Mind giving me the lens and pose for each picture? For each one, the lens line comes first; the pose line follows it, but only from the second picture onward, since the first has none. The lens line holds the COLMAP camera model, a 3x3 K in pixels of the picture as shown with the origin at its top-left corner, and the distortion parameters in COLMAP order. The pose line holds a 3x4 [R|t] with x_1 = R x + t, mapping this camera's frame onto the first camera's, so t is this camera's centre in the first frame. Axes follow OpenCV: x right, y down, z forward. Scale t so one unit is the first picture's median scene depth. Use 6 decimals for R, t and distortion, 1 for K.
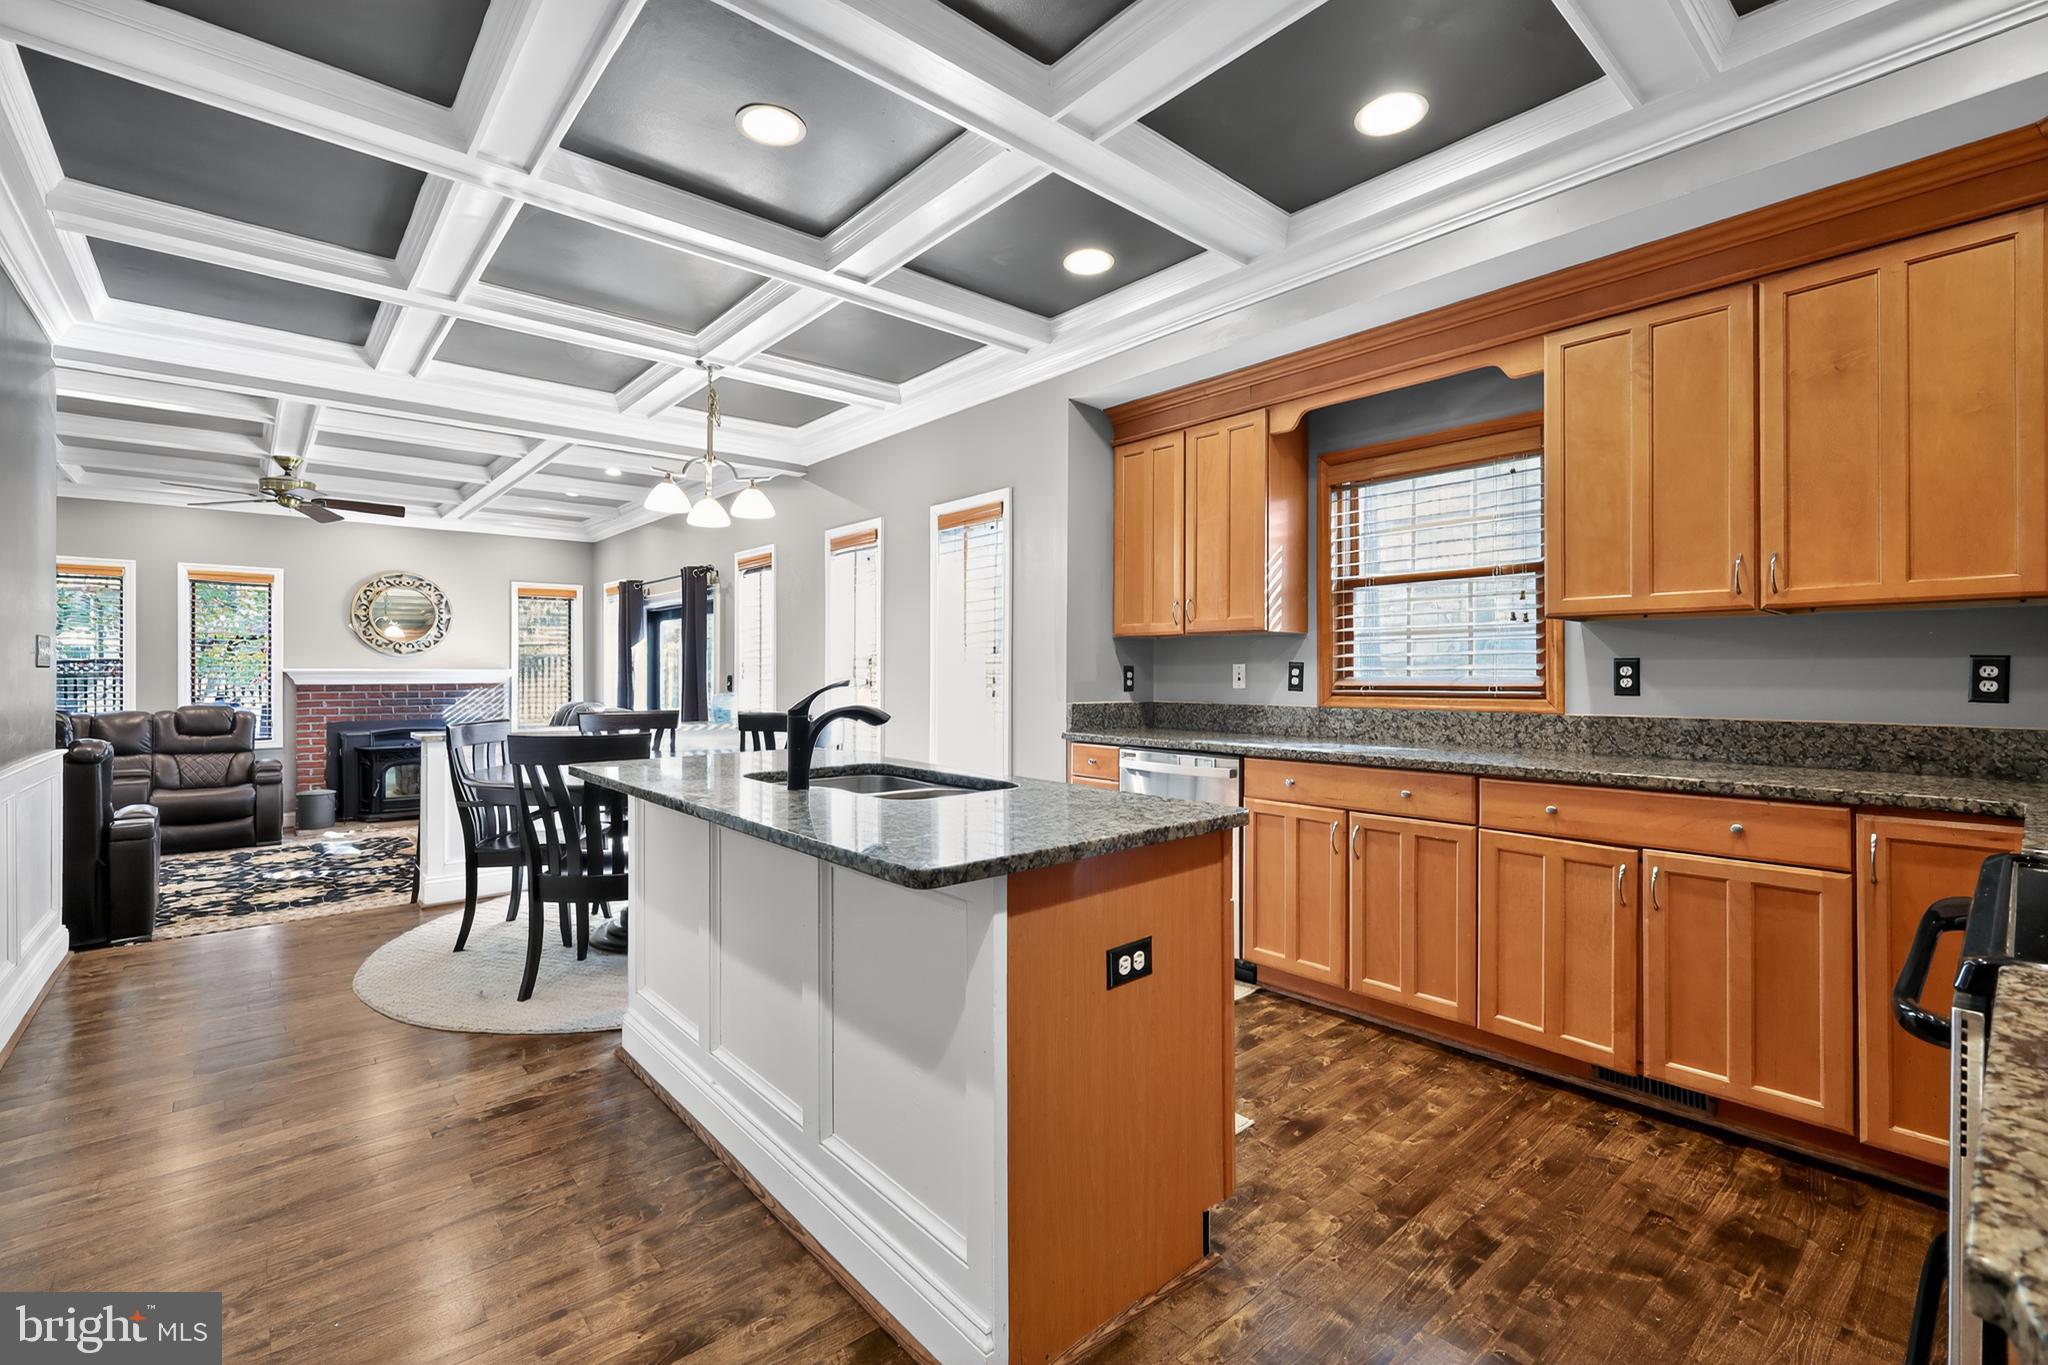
lens RADIAL K [[891.6, 0, 1012.7], [0, 891.6, 665.6], [0, 0, 1]] dist [0.003447, 0.000682]
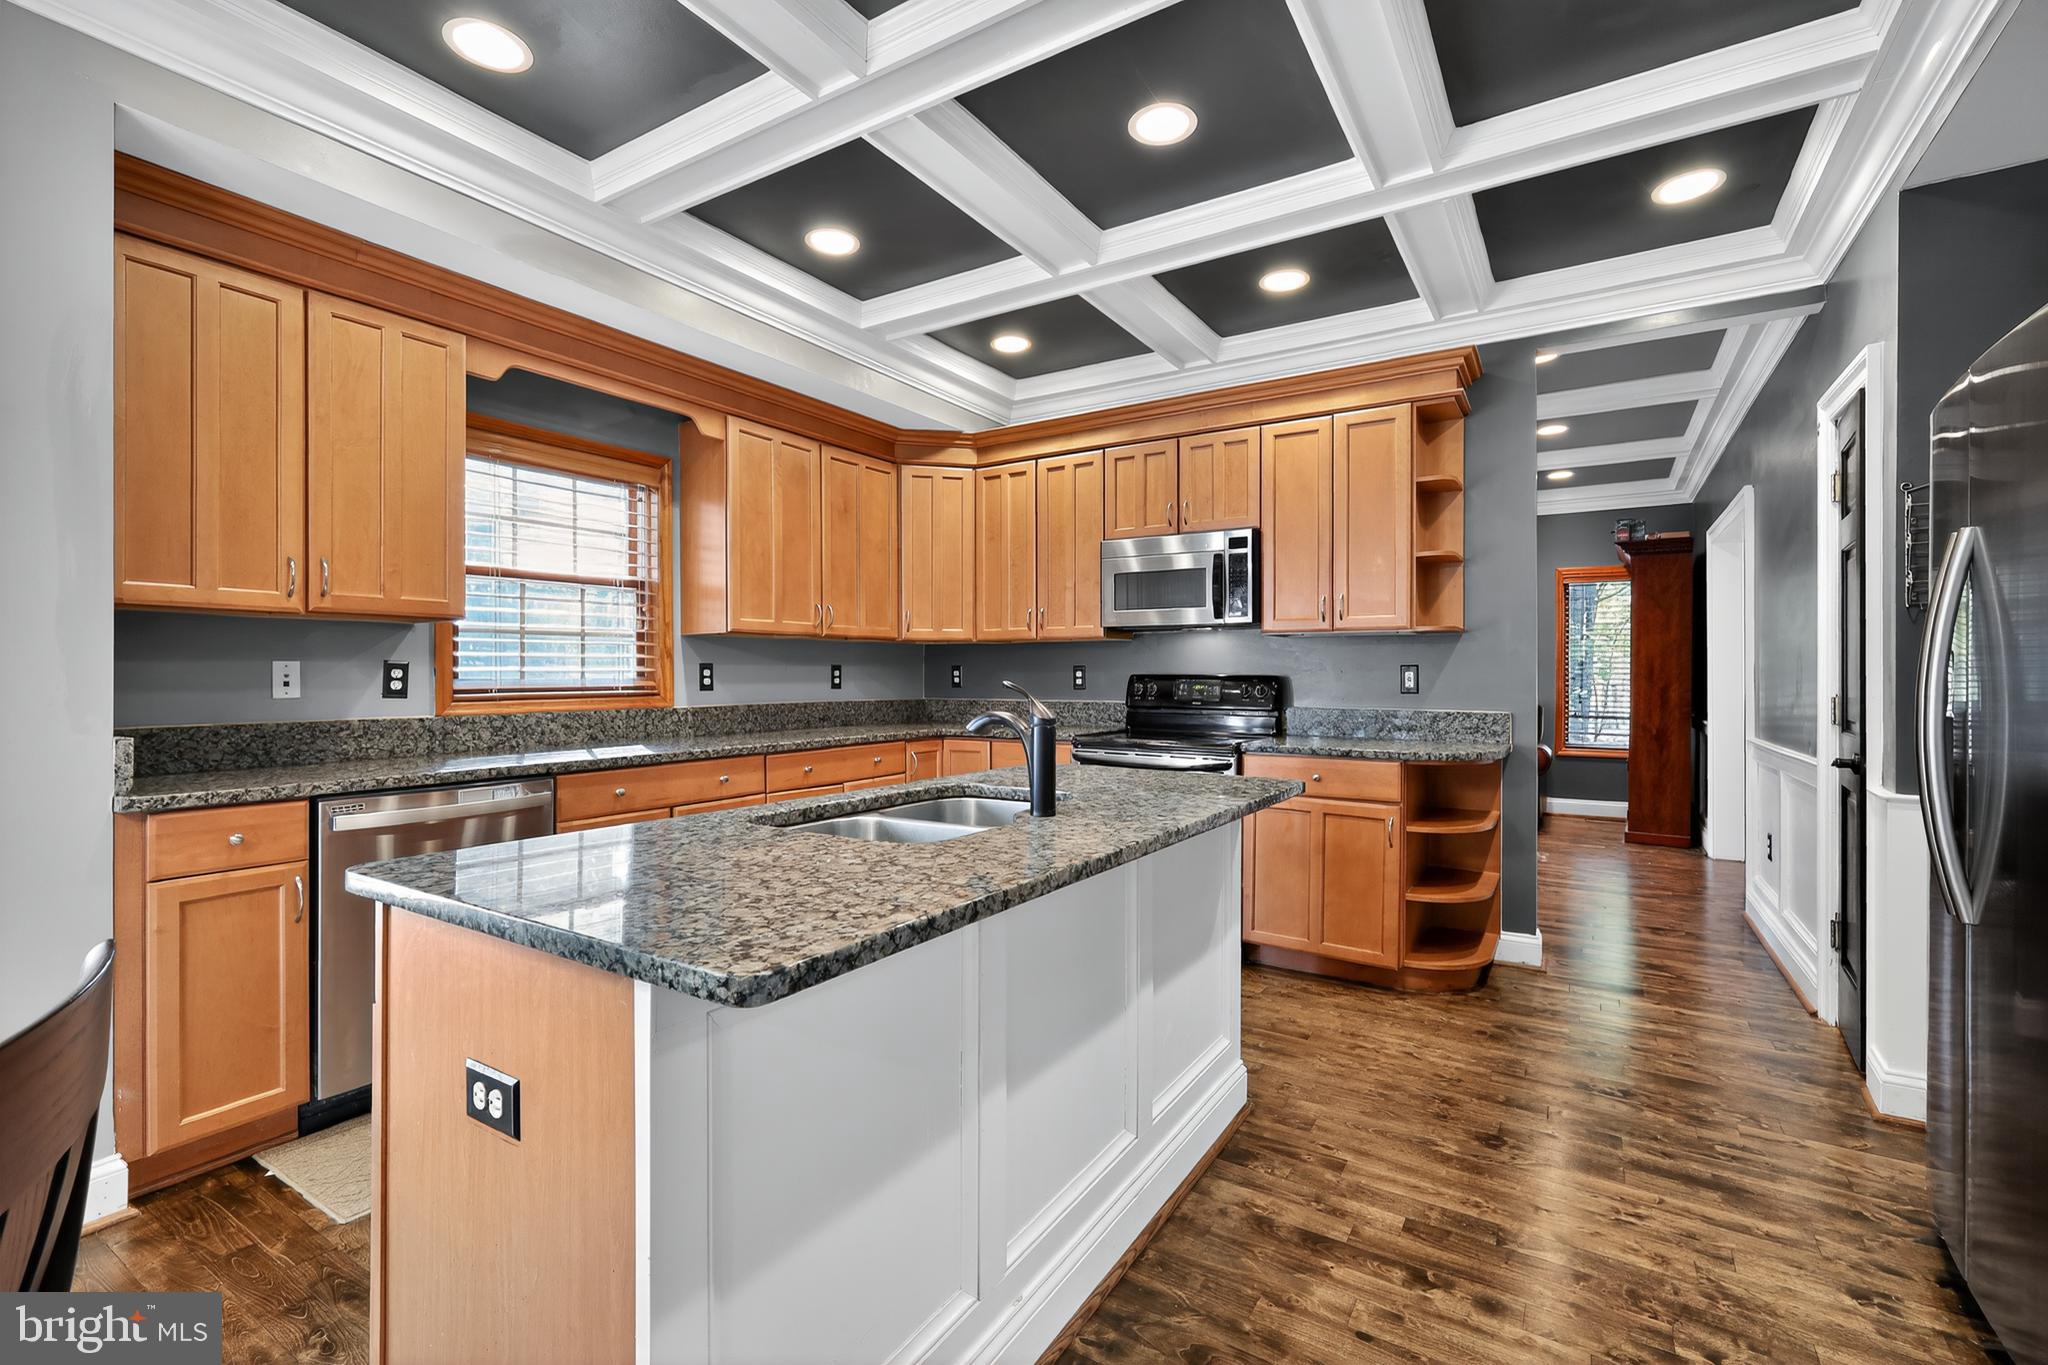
lens RADIAL K [[891.6, 0, 1034.0], [0, 891.6, 678.1], [0, 0, 1]] dist [0.003447, 0.000682]
pose [[-0.297678, -0.002470, 0.954663, -0.760503], [-0.004207, 0.999990, 0.001276, 0.010340], [-0.954657, -0.003636, -0.297685, 0.939543]]
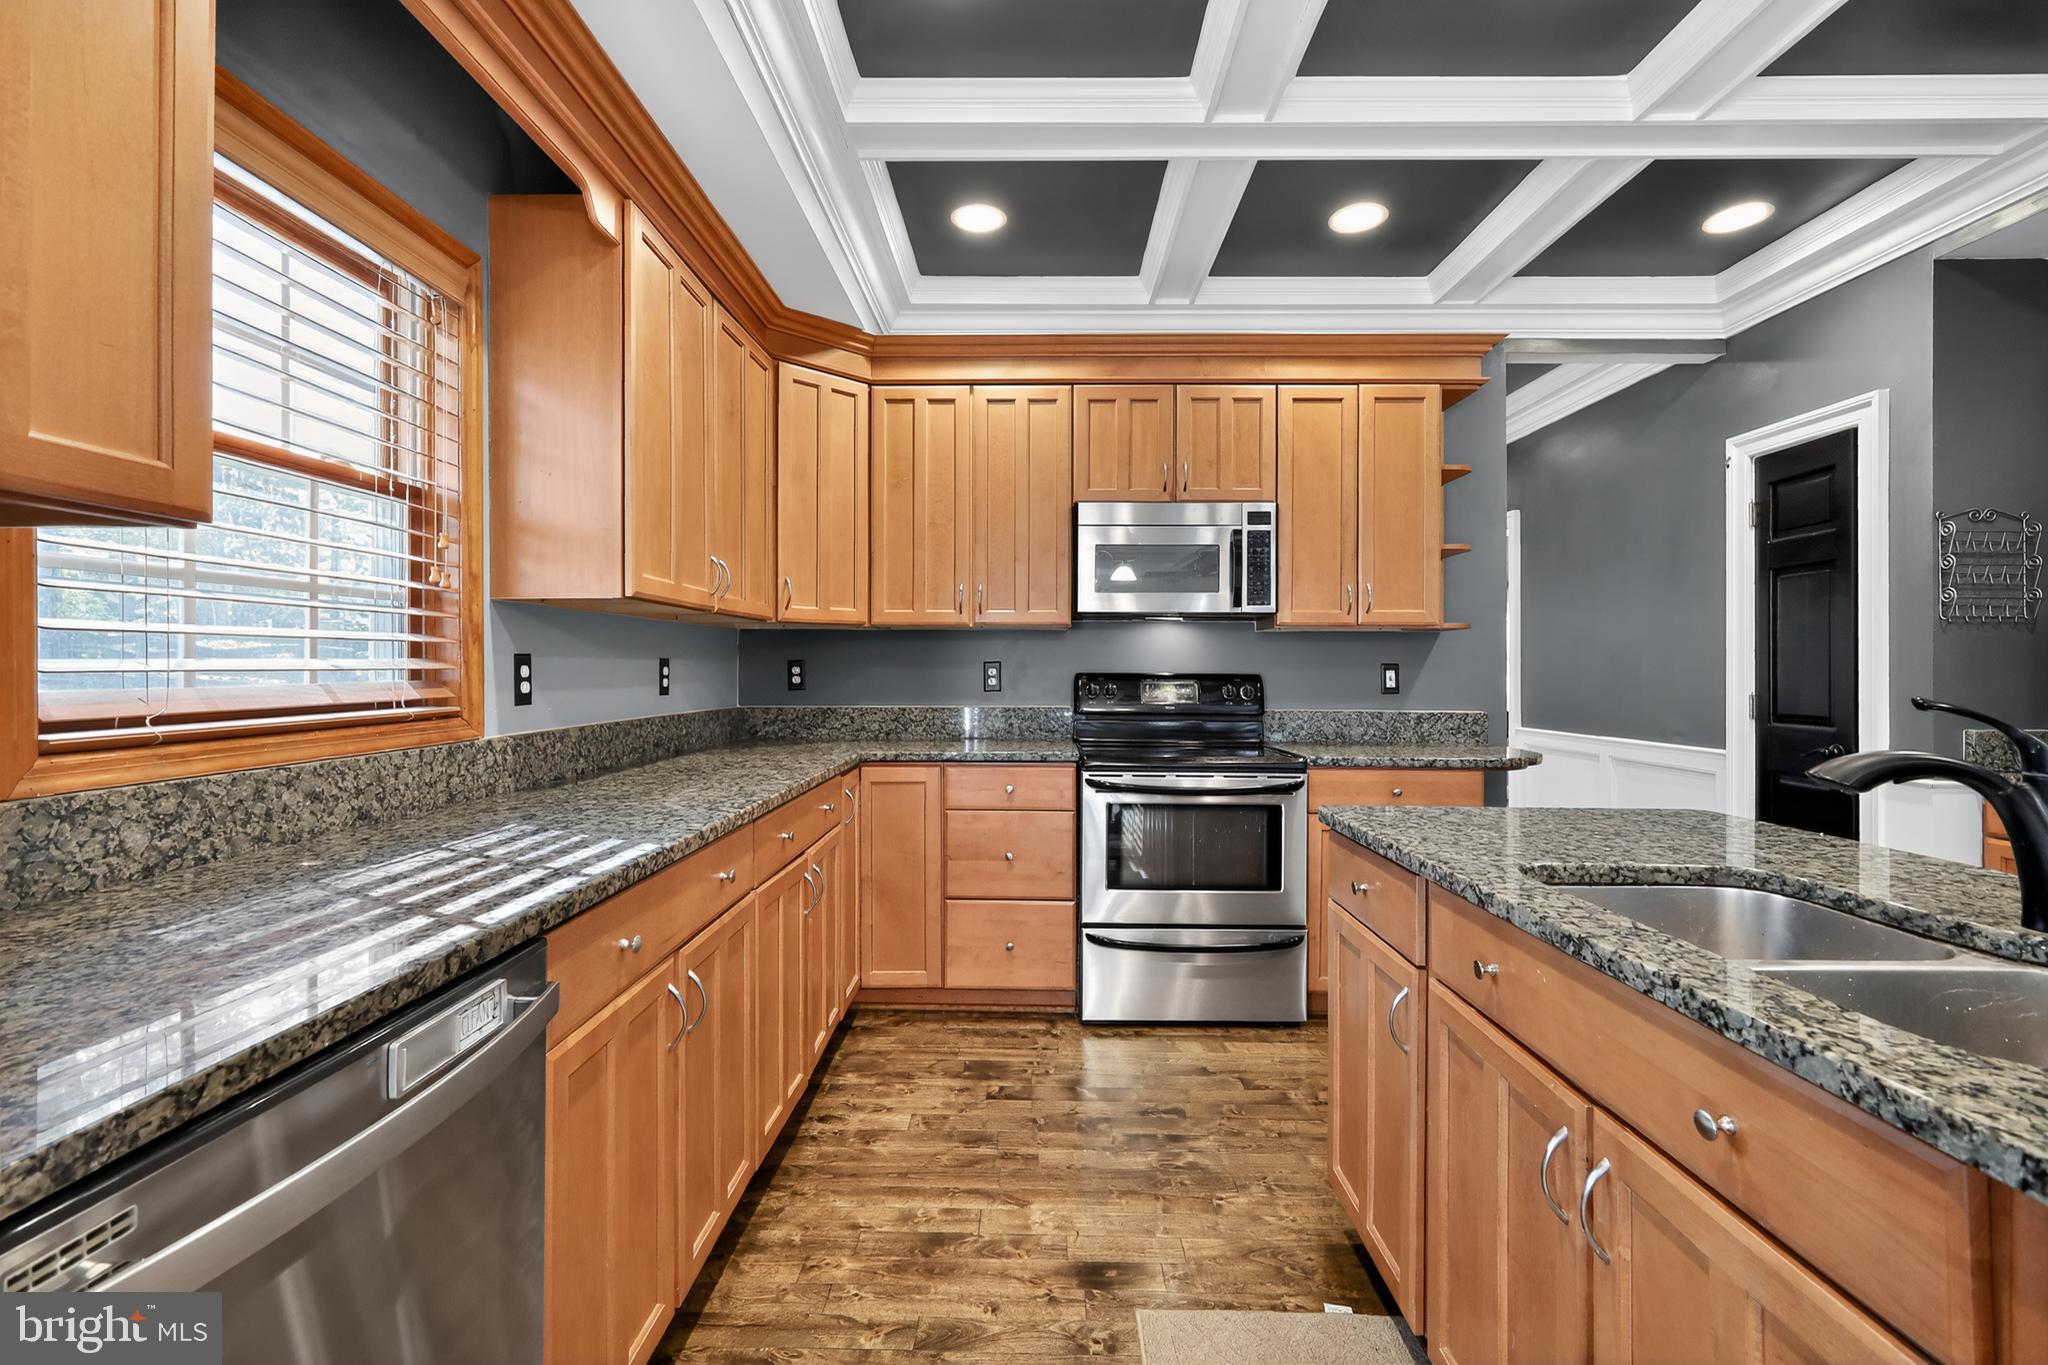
lens RADIAL K [[891.6, 0, 1028.3], [0, 891.6, 671.3], [0, 0, 1]] dist [0.003447, 0.000682]
pose [[-0.751635, -0.002384, 0.659575, -0.106354], [-0.004841, 0.999986, -0.001903, 0.005429], [-0.659562, -0.004624, -0.751636, 1.291756]]
